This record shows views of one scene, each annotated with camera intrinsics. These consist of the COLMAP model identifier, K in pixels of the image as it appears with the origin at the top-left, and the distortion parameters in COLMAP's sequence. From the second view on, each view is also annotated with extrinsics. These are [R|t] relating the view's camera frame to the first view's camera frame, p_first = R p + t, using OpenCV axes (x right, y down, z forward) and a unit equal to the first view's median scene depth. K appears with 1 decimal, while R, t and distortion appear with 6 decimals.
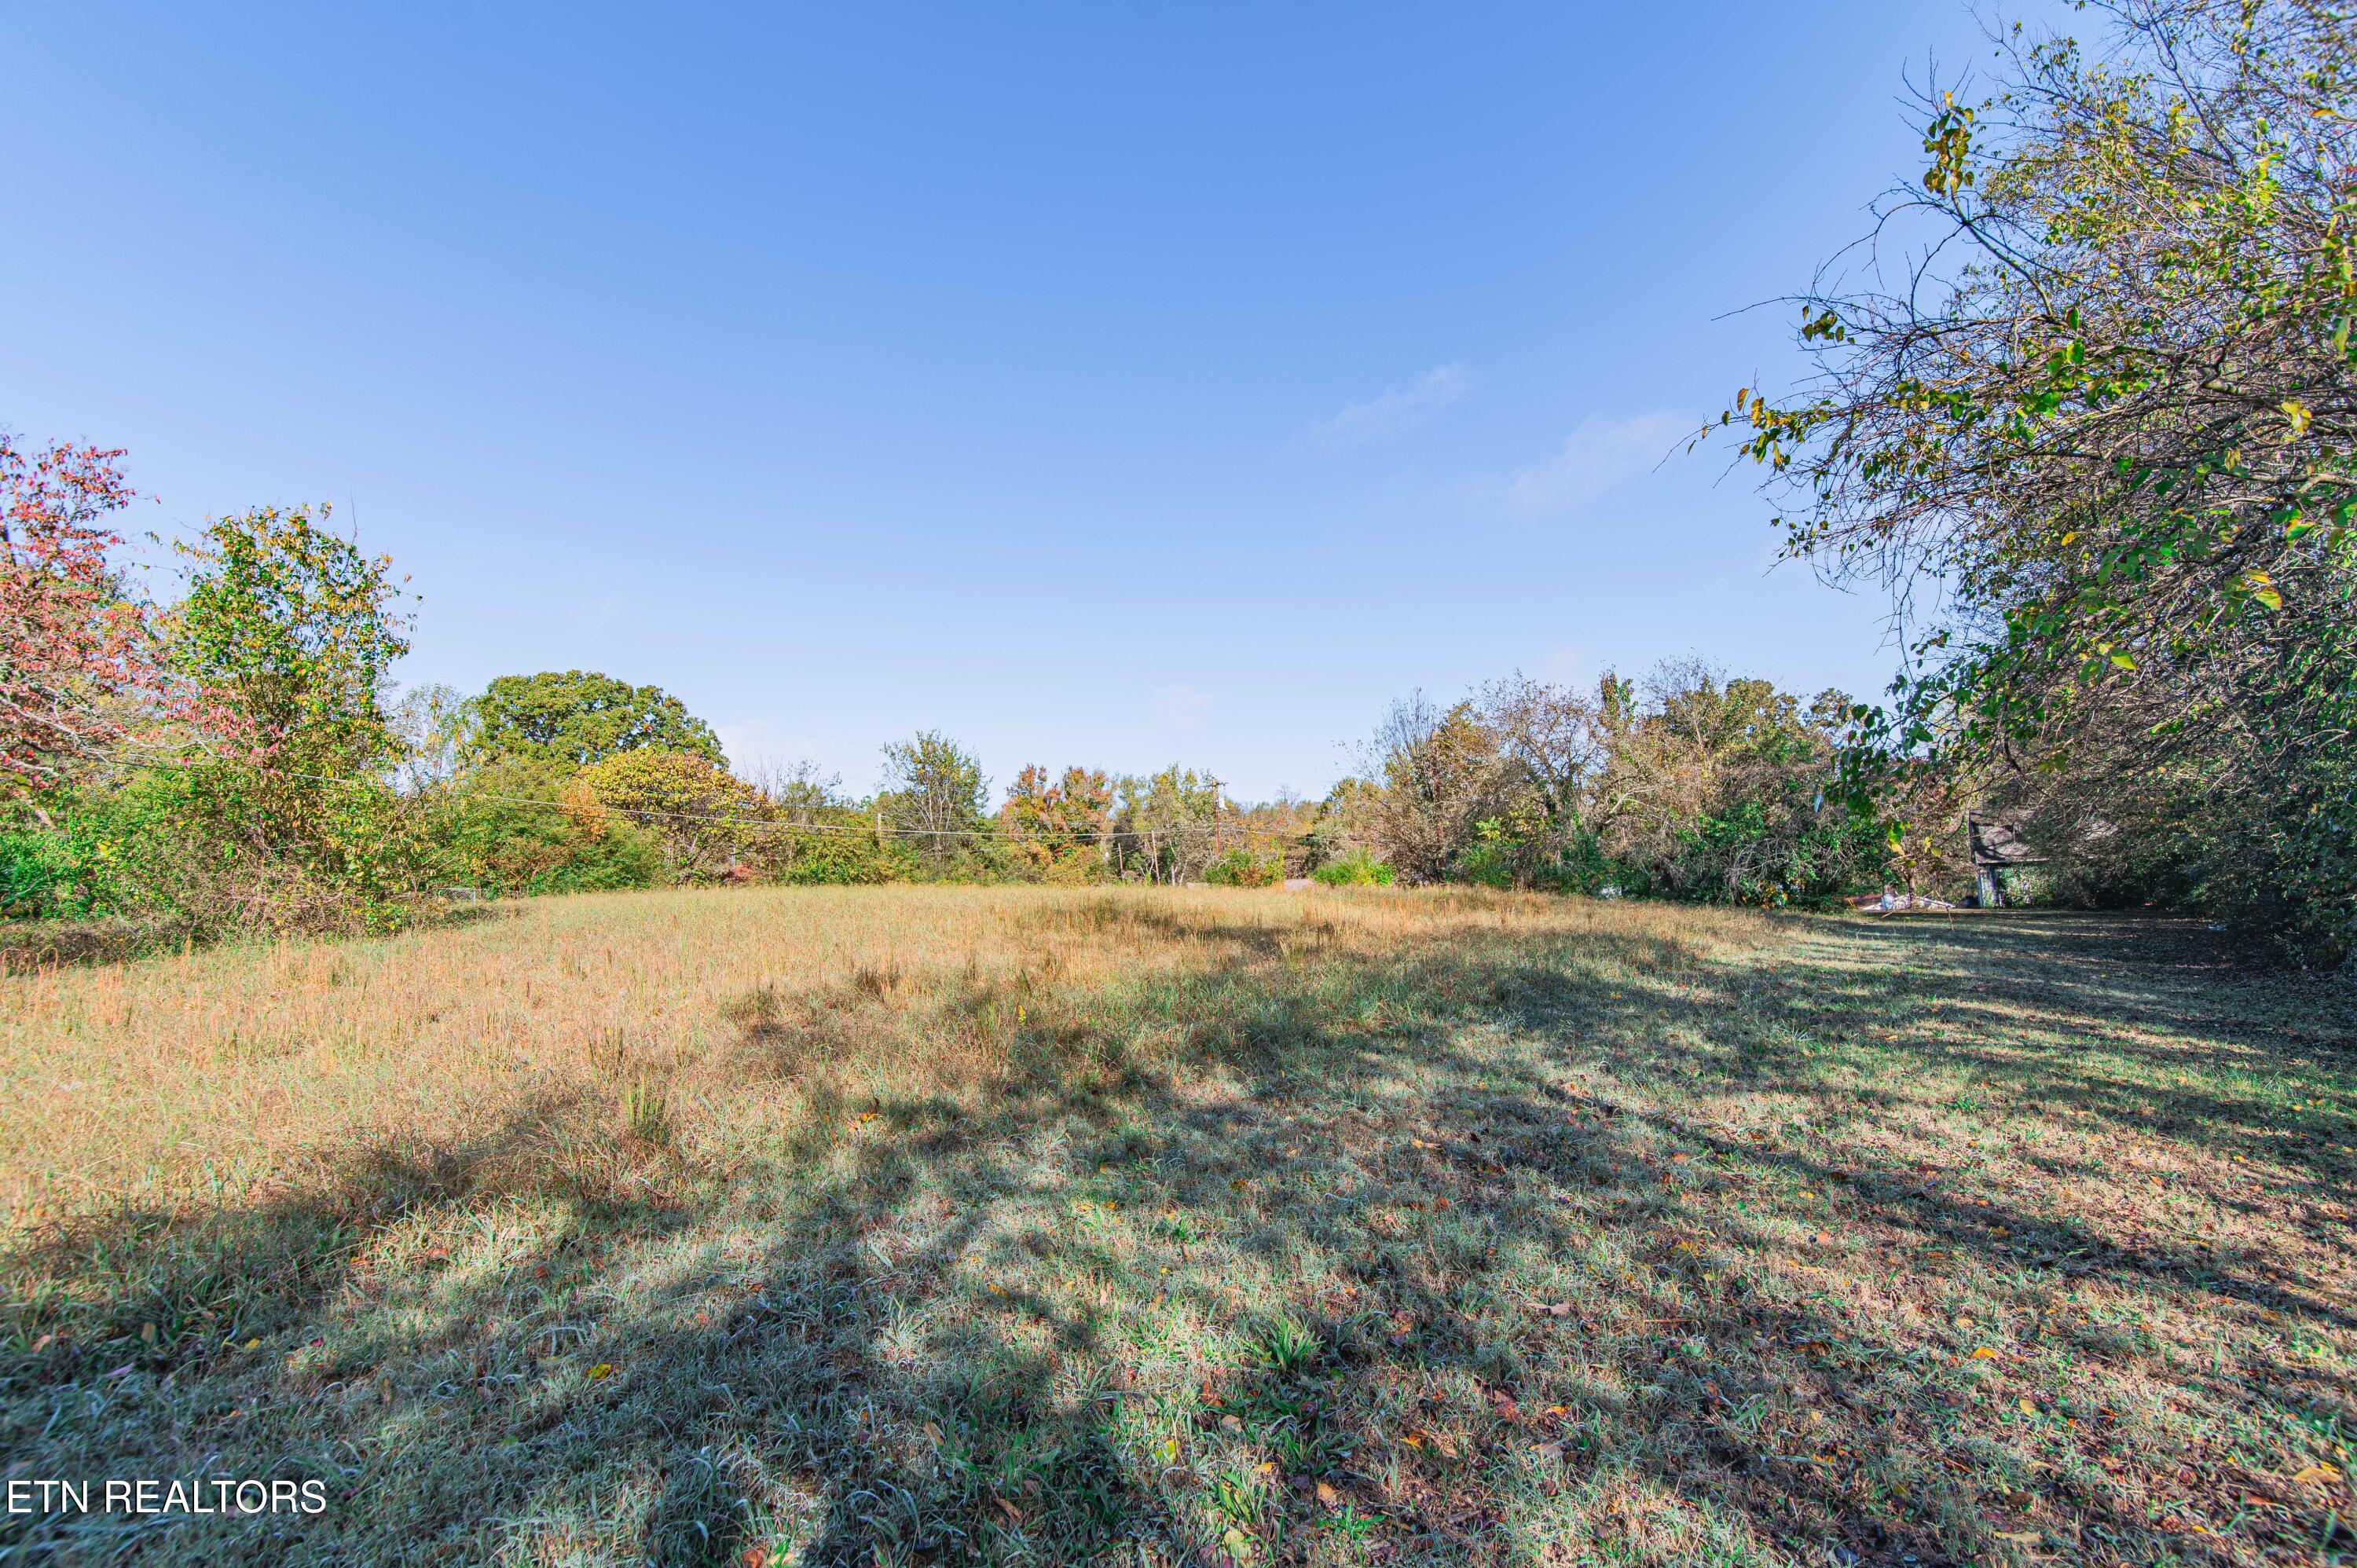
lens RADIAL K [[1122.8, 0, 1177.7], [0, 1122.8, 784.1], [0, 0, 1]] dist [-0.022307, 0.000866]
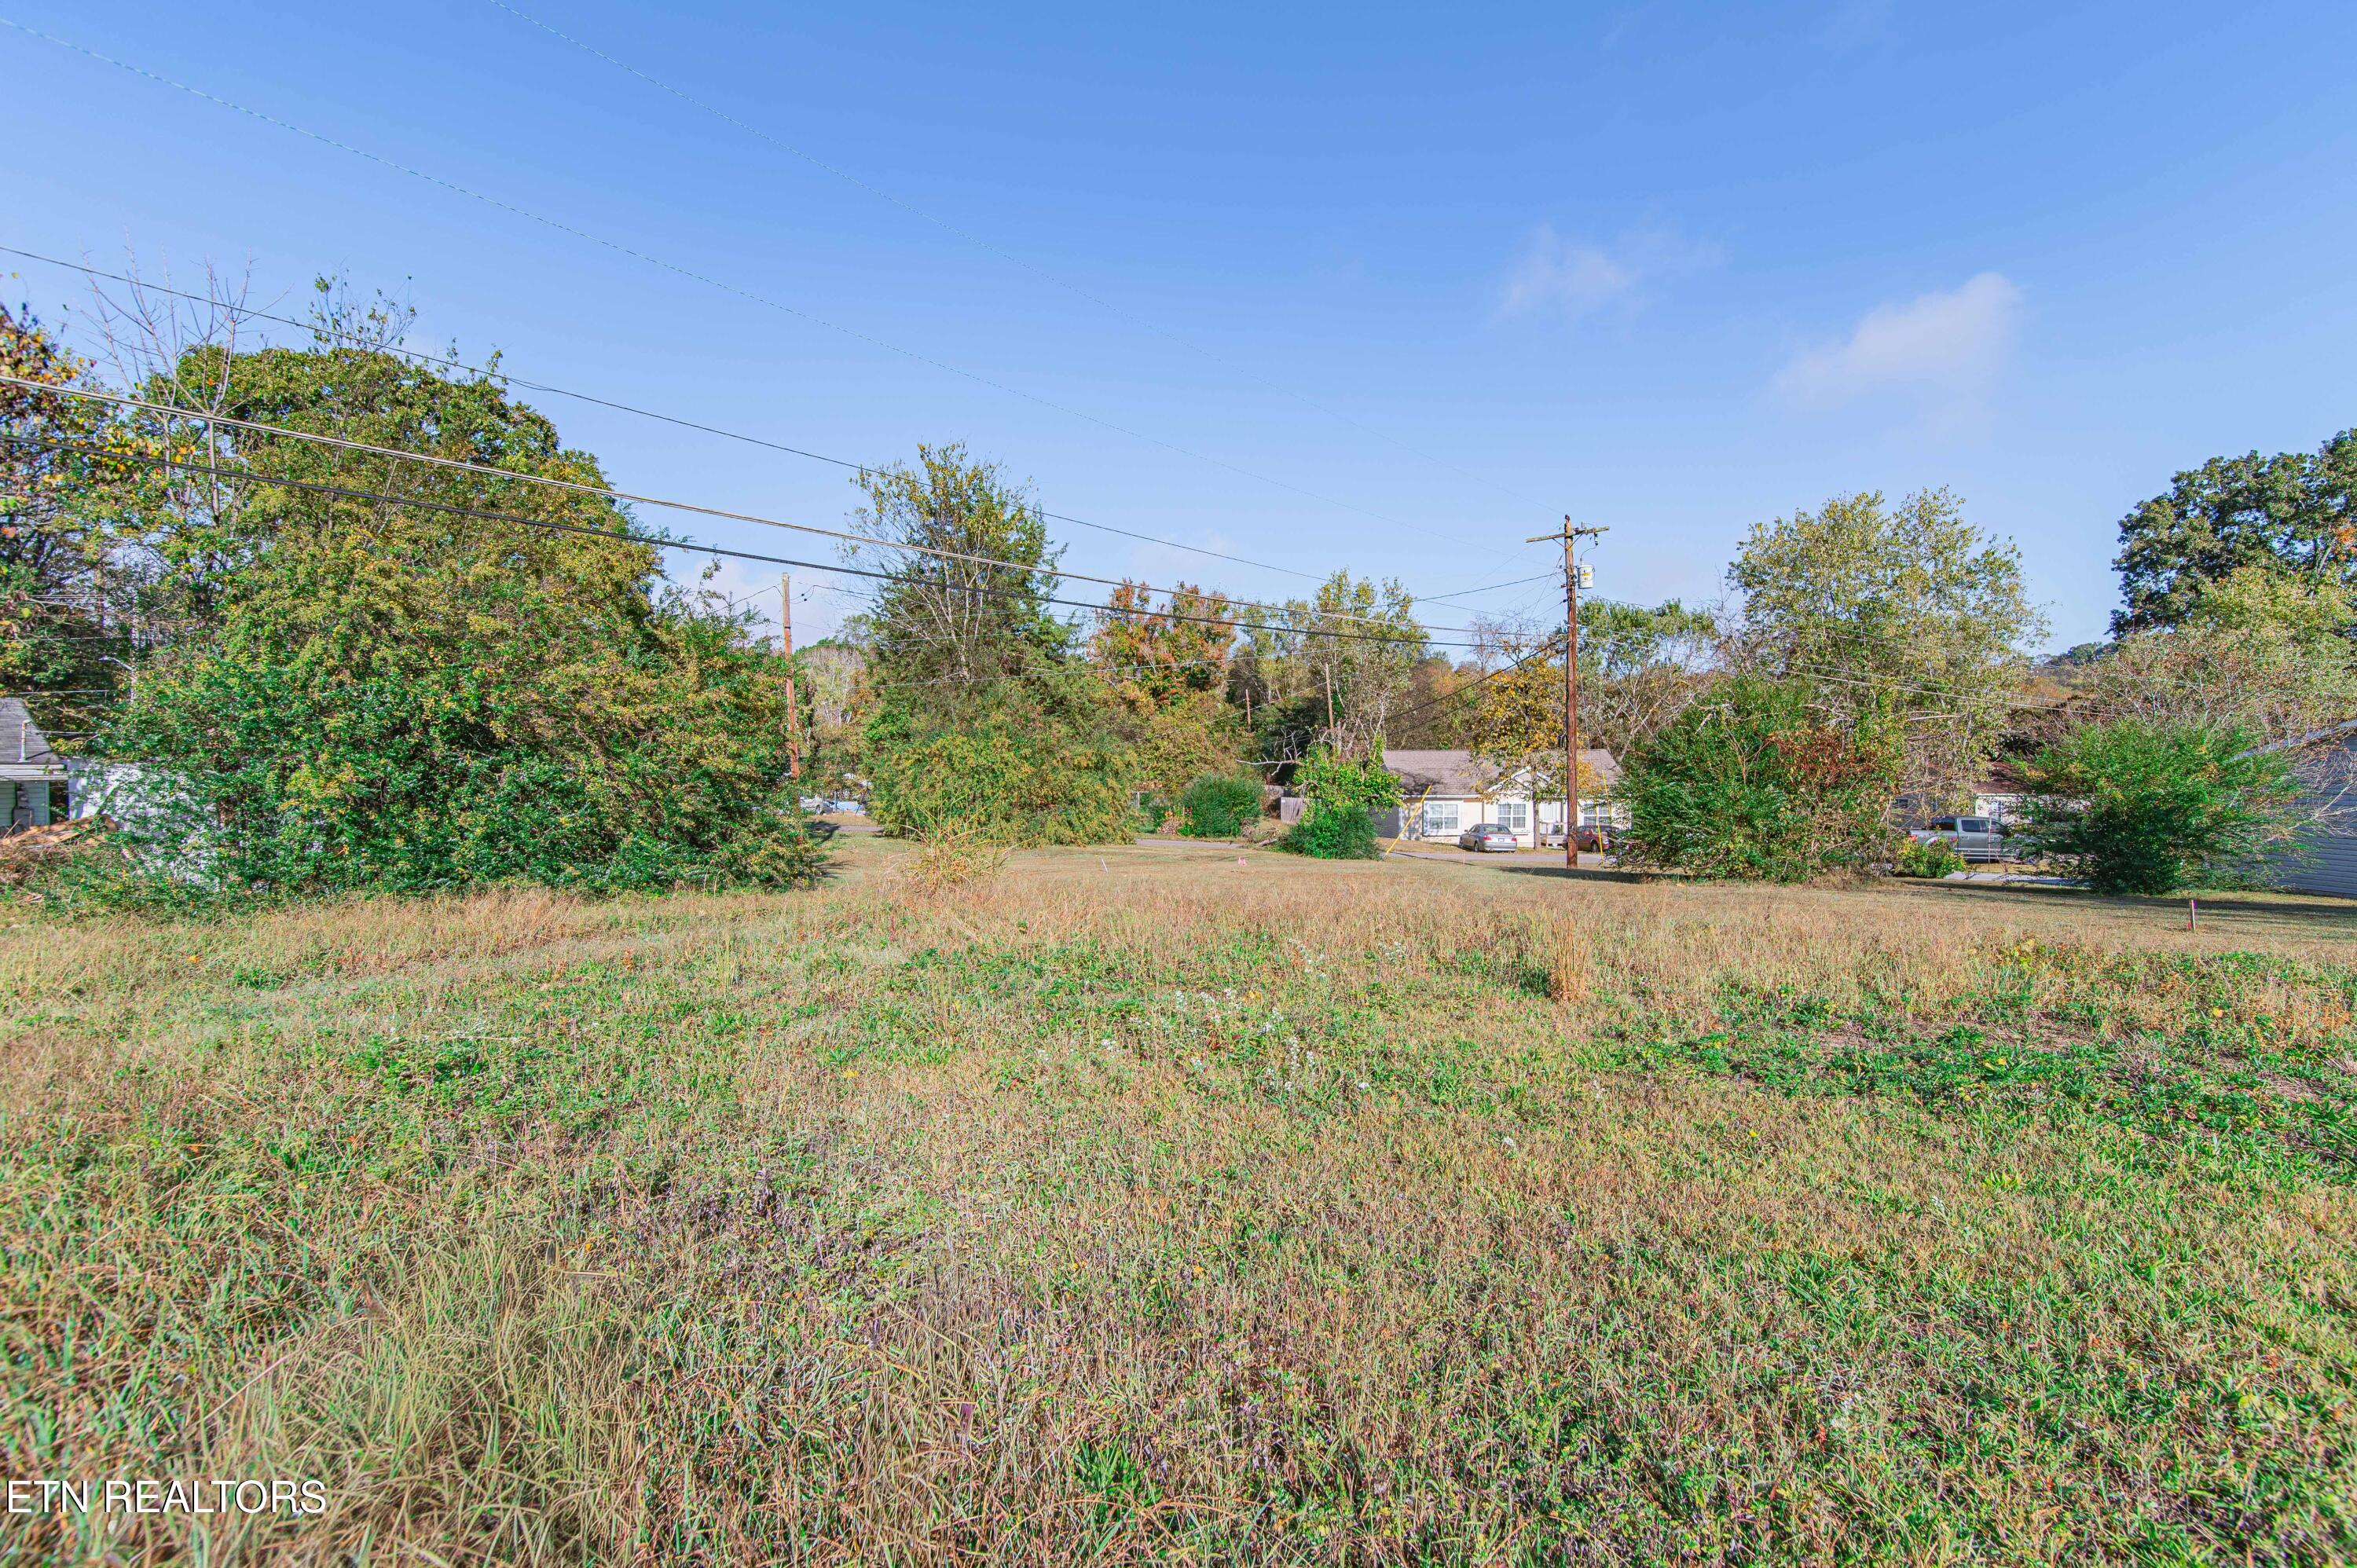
lens RADIAL K [[1122.8, 0, 1174.3], [0, 1122.8, 784.2], [0, 0, 1]] dist [-0.022307, 0.000866]
pose [[0.996314, 0.033067, -0.079147, -0.039622], [-0.022654, 0.991383, 0.129019, 0.021197], [0.082732, -0.126751, 0.988479, 0.268373]]
